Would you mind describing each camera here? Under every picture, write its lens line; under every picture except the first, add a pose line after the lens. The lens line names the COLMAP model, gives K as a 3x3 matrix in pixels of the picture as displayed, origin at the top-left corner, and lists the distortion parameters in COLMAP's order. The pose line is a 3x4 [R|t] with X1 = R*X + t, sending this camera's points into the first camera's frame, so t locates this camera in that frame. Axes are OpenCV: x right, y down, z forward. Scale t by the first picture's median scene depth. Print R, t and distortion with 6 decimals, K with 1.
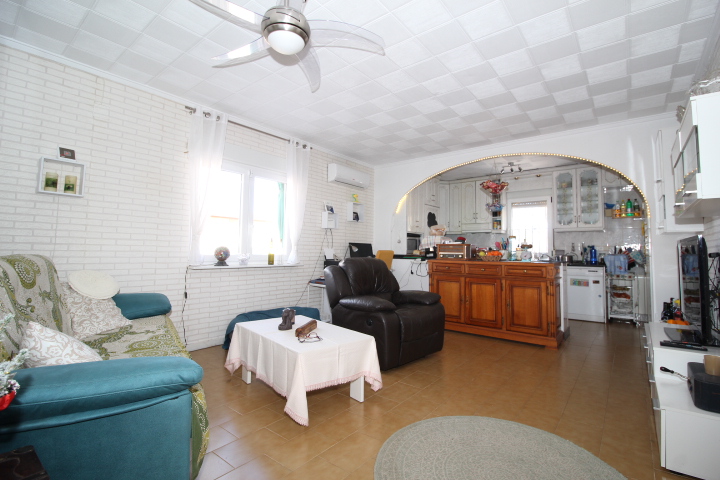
lens RADIAL K [[333.2, 0, 366.7], [0, 333.2, 231.8], [0, 0, 1]] dist [0.002025, -0.013496]
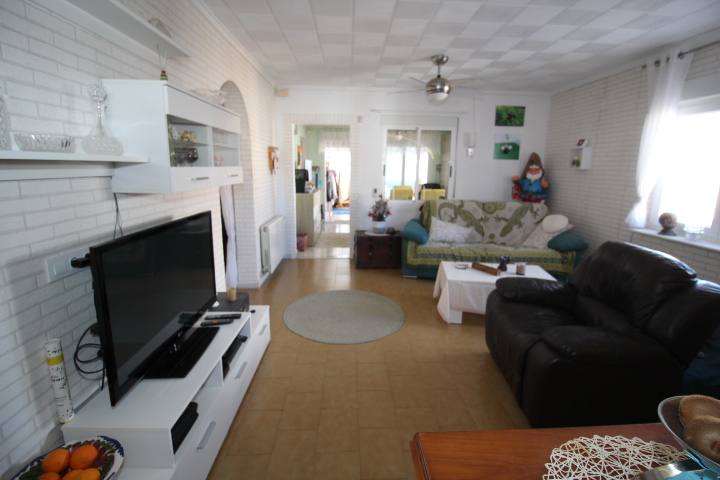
lens RADIAL K [[333.2, 0, 366.7], [0, 333.2, 231.8], [0, 0, 1]] dist [0.002025, -0.013496]
pose [[-0.750938, 0.099073, -0.652899, 0.693293], [0.012302, 0.990609, 0.136169, -0.029346], [0.660259, 0.094223, -0.745104, 1.117483]]
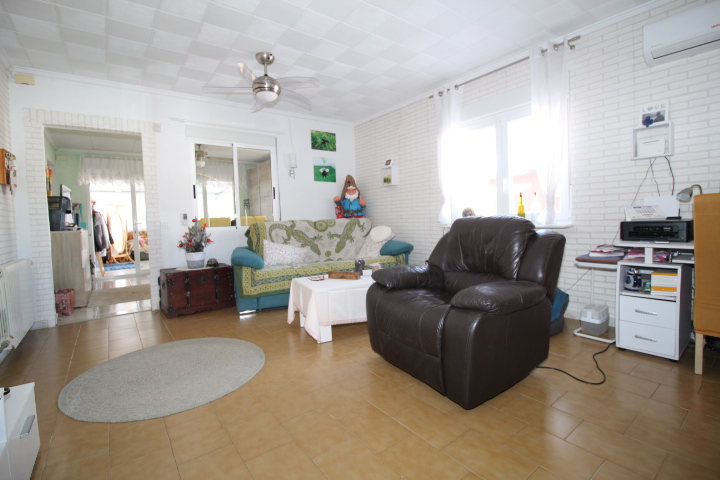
lens RADIAL K [[333.2, 0, 366.7], [0, 333.2, 231.8], [0, 0, 1]] dist [0.002025, -0.013496]
pose [[-0.242832, 0.034147, -0.969467, 0.667787], [0.087465, 0.996080, 0.013176, 0.079767], [0.966117, -0.081595, -0.244867, 0.938856]]
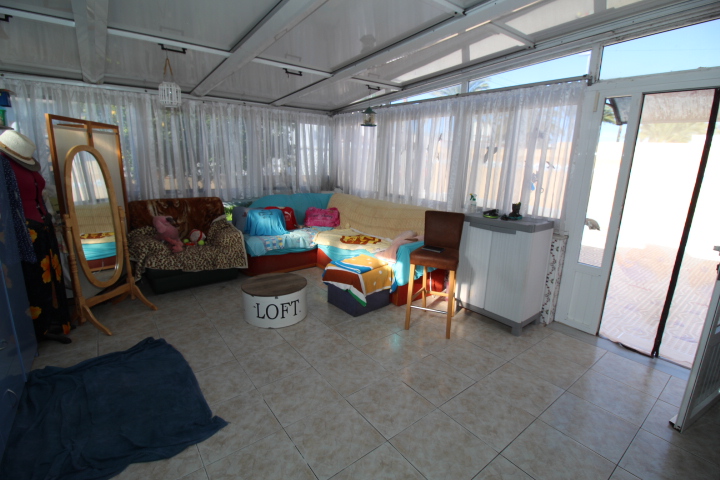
lens RADIAL K [[333.2, 0, 366.7], [0, 333.2, 231.8], [0, 0, 1]] dist [0.002025, -0.013496]
pose [[-0.235958, 0.189293, -0.953148, -0.859128], [0.024343, 0.981688, 0.188934, -0.158223], [0.971458, 0.021378, -0.236246, -0.875813]]
